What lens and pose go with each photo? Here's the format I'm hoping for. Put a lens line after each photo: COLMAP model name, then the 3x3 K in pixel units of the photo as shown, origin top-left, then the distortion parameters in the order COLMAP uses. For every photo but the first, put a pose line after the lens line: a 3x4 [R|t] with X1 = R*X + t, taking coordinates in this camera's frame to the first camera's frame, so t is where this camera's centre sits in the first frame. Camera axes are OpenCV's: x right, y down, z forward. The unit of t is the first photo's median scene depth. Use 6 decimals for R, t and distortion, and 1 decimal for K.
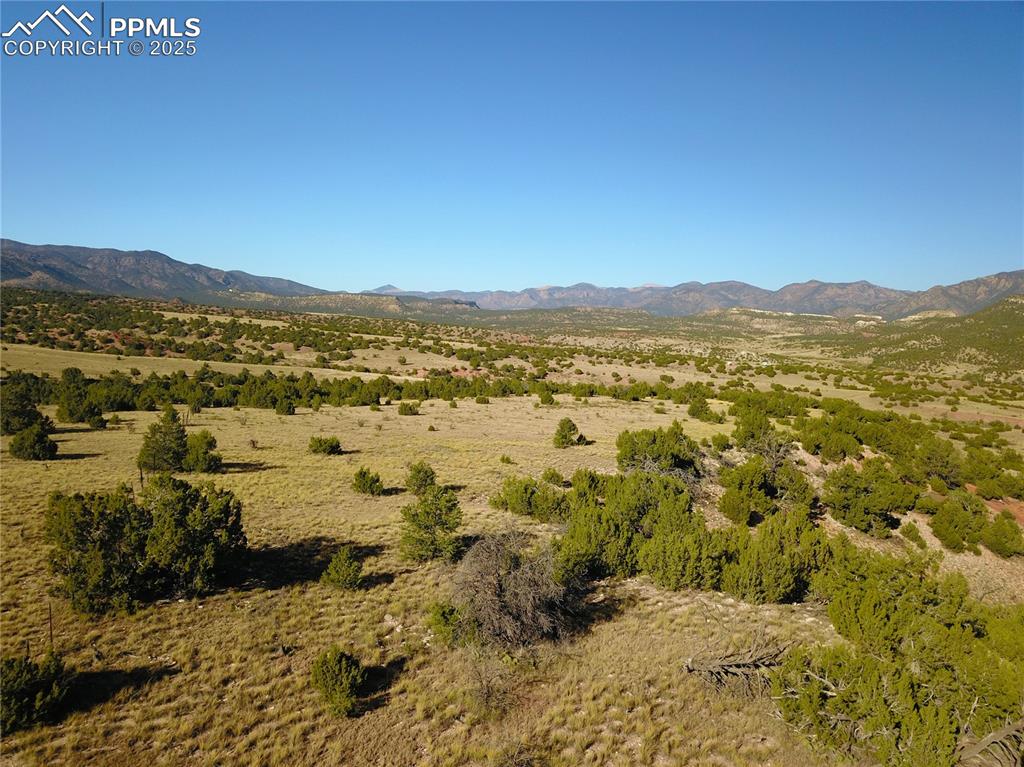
lens RADIAL K [[784.8, 0, 506.6], [0, 784.8, 383.3], [0, 0, 1]] dist [0.012015, -0.000723]
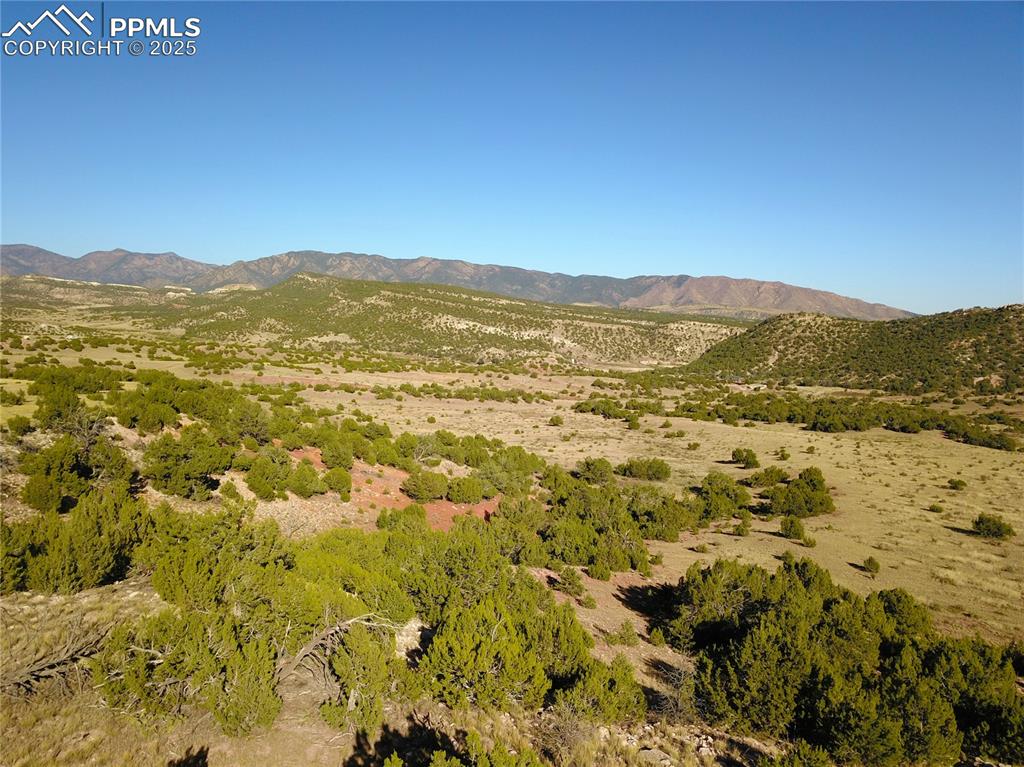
lens RADIAL K [[784.8, 0, 506.6], [0, 784.8, 383.3], [0, 0, 1]] dist [0.012015, -0.000723]
pose [[0.680132, -0.068224, 0.729909, 0.001289], [0.041915, 0.997650, 0.054192, 0.001169], [-0.731891, -0.006264, 0.681393, 0.001743]]
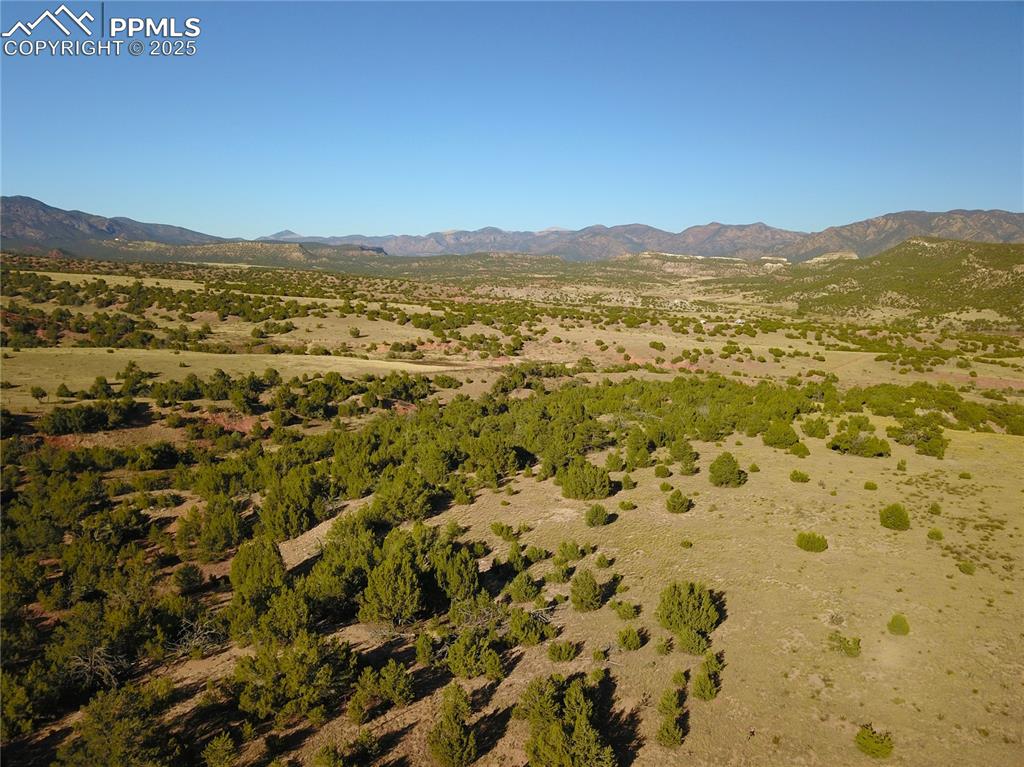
lens RADIAL K [[784.8, 0, 506.6], [0, 784.8, 383.3], [0, 0, 1]] dist [0.012015, -0.000723]
pose [[0.992718, -0.032257, 0.116065, -0.149442], [0.024148, 0.997212, 0.070602, -0.063805], [-0.118018, -0.067285, 0.990729, 0.276511]]
